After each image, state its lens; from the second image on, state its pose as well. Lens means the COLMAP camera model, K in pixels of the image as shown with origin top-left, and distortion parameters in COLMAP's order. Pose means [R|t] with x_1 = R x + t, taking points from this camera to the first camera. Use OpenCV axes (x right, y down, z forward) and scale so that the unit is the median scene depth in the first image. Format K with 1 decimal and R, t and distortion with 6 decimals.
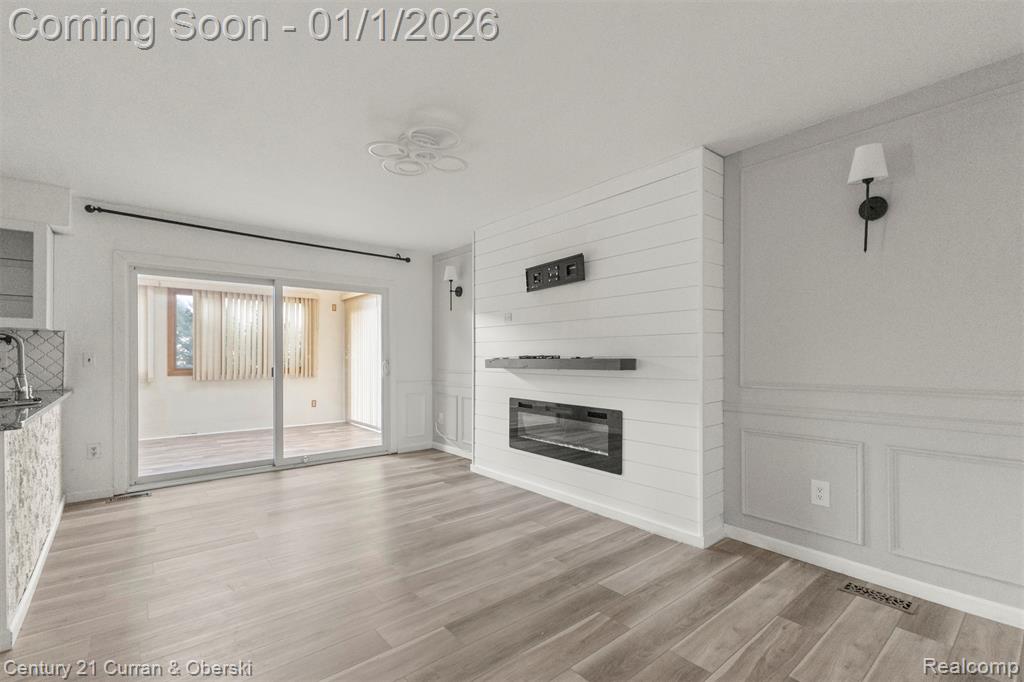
lens RADIAL K [[450.4, 0, 523.4], [0, 450.4, 352.4], [0, 0, 1]] dist [-0.000214, -0.000153]
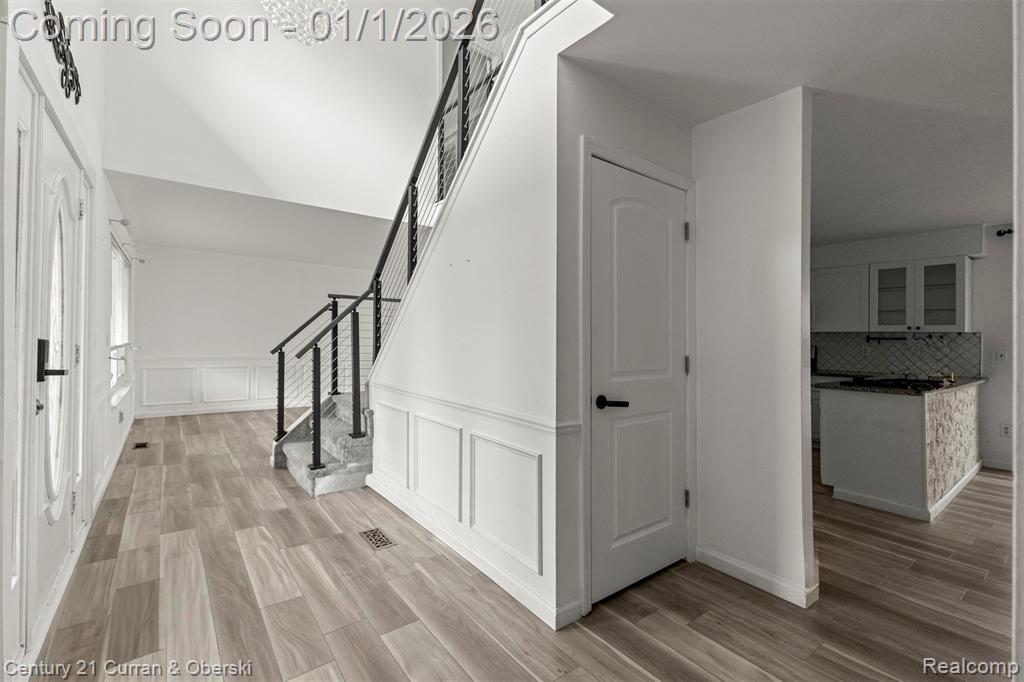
lens RADIAL K [[450.2, 0, 515.4], [0, 450.2, 337.5], [0, 0, 1]] dist [0.002895, 0.000222]
pose [[-0.071520, -0.014310, -0.997337, 0.360406], [0.003878, 0.999886, -0.014625, -0.018950], [0.997432, -0.004913, -0.071456, -0.234205]]
